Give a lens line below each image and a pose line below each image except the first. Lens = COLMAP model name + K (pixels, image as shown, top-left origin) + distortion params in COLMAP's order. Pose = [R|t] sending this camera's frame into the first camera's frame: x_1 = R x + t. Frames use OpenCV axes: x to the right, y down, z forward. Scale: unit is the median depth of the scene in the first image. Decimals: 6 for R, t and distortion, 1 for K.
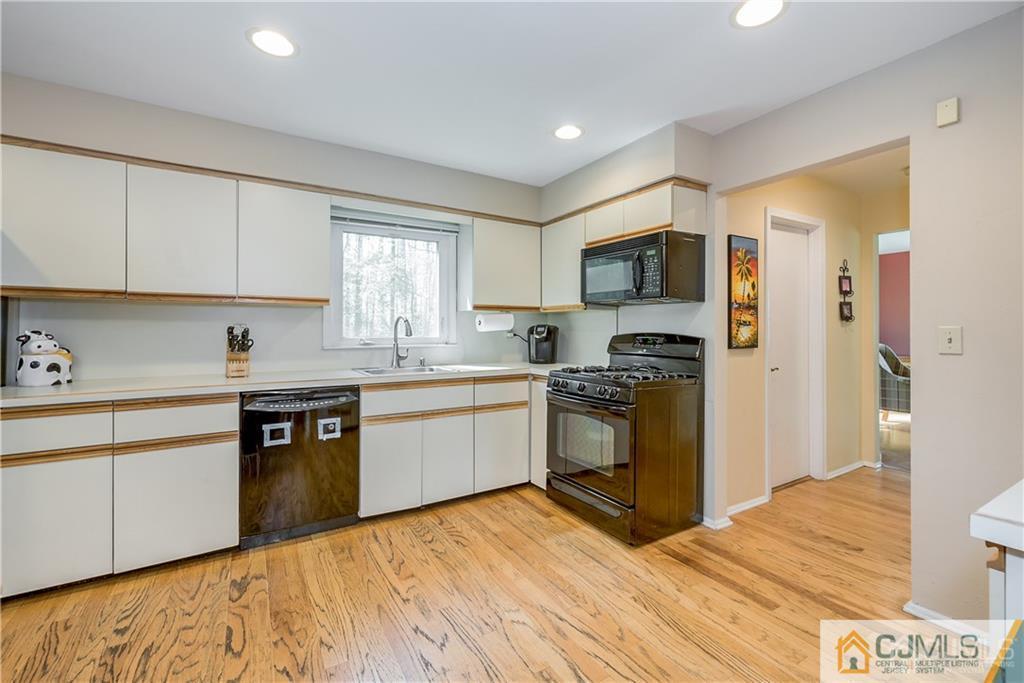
lens RADIAL K [[427.4, 0, 513.7], [0, 427.4, 324.5], [0, 0, 1]] dist [0.000714, -0.000004]
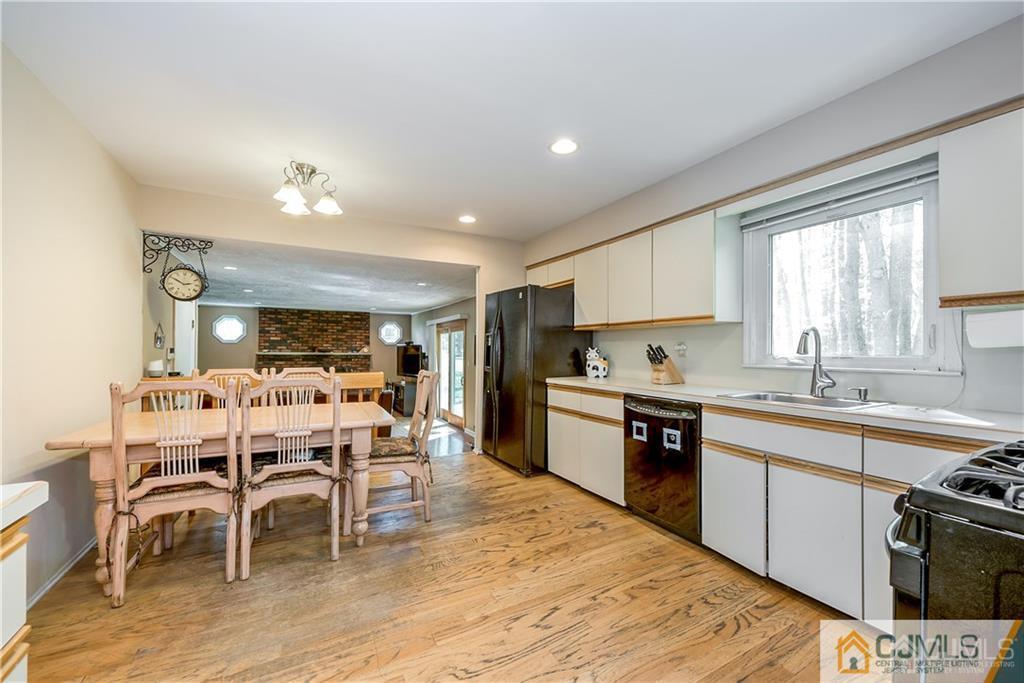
lens RADIAL K [[401.9, 0, 509.6], [0, 401.9, 346.5], [0, 0, 1]] dist [0.000512, 0.000010]
pose [[-0.053023, -0.007995, -0.998561, 0.629448], [0.008975, 0.999924, -0.008483, 0.019911], [0.998553, -0.009412, -0.052947, 0.698401]]
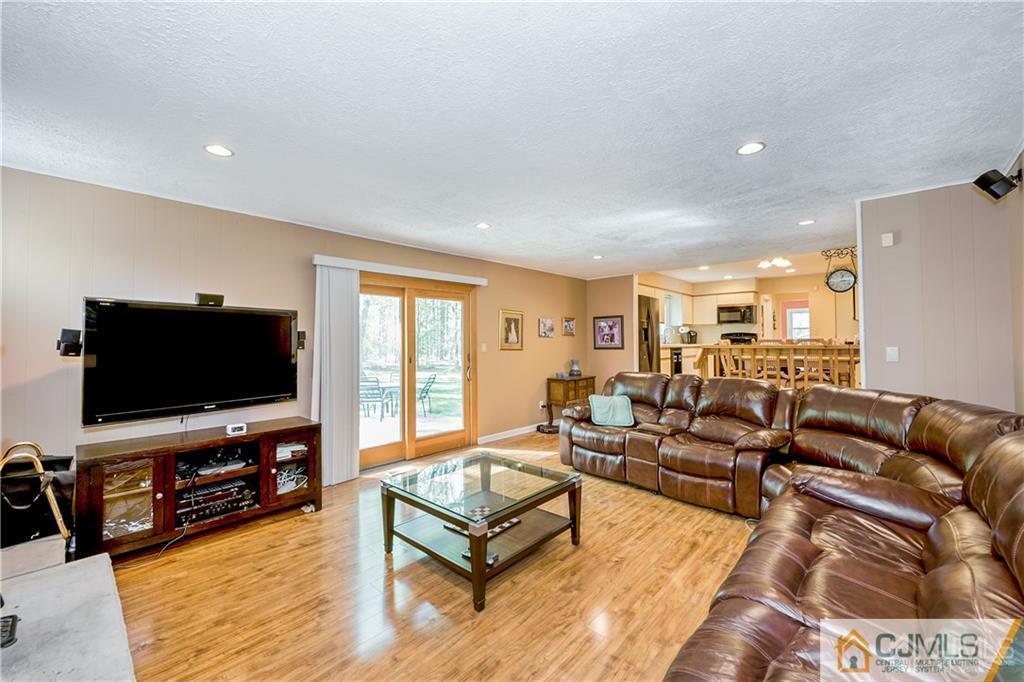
lens RADIAL K [[412.1, 0, 514.9], [0, 412.1, 335.3], [0, 0, 1]] dist [0.000402, 0.000023]
pose [[0.963794, 0.003909, 0.266620, -3.523149], [-0.004495, 0.999989, 0.001587, 0.060550], [-0.266611, -0.002728, 0.963800, -2.613198]]
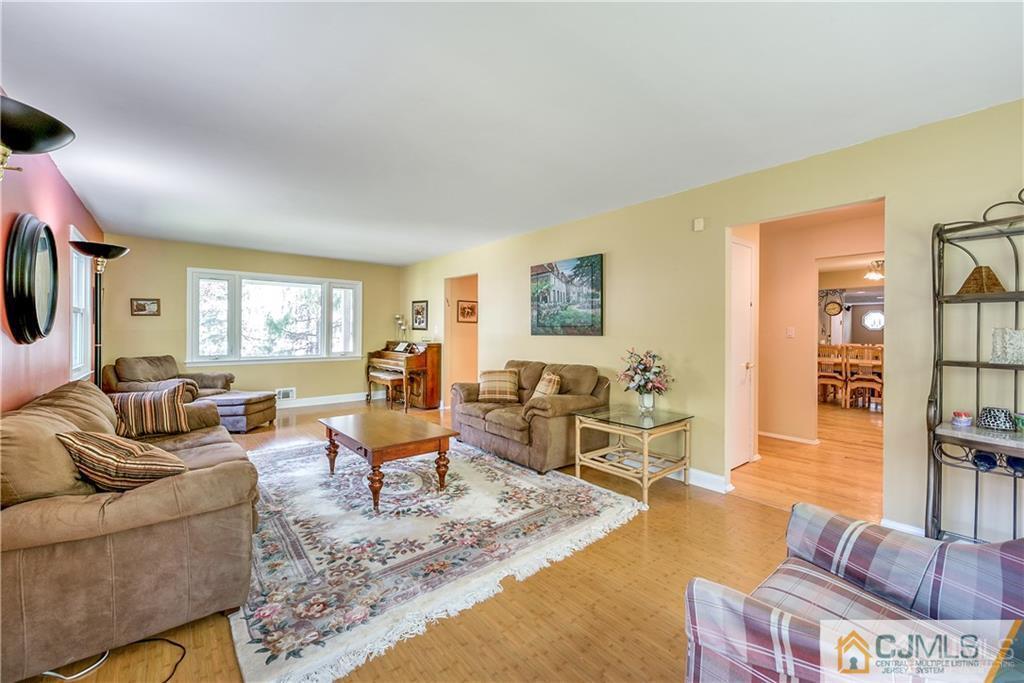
lens RADIAL K [[412.1, 0, 514.9], [0, 412.1, 335.8], [0, 0, 1]] dist [0.000402, 0.000023]
pose [[-0.989907, 0.001655, -0.141707, 2.874532], [0.001982, 0.999996, -0.002164, 0.008933], [0.141703, -0.002423, -0.989906, 2.991110]]
